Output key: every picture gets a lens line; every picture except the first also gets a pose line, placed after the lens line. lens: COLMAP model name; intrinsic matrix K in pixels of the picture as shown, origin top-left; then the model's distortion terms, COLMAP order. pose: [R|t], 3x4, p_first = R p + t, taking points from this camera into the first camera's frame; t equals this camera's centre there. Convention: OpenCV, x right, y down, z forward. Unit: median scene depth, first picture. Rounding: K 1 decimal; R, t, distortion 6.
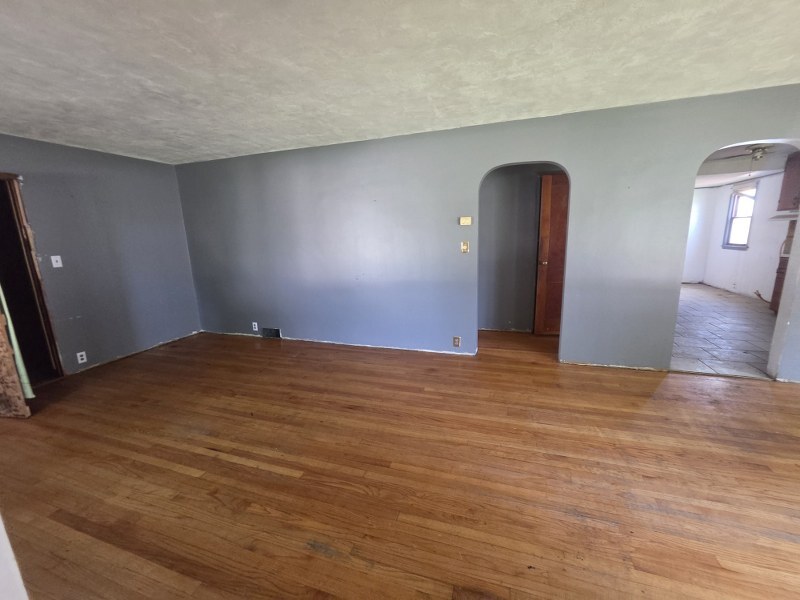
lens RADIAL K [[333.0, 0, 397.5], [0, 333.0, 301.0], [0, 0, 1]] dist [-0.001768, -0.000561]
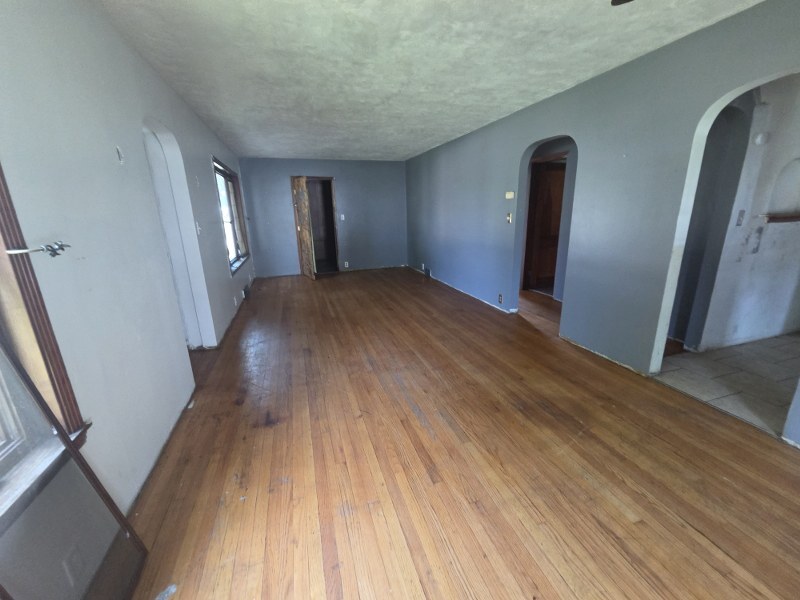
lens RADIAL K [[333.0, 0, 403.2], [0, 333.0, 303.4], [0, 0, 1]] dist [-0.001768, -0.000561]
pose [[0.595421, 0.236262, -0.767889, 1.181963], [-0.156446, 0.971583, 0.177625, -0.025639], [0.788034, 0.014371, 0.615463, -0.009857]]
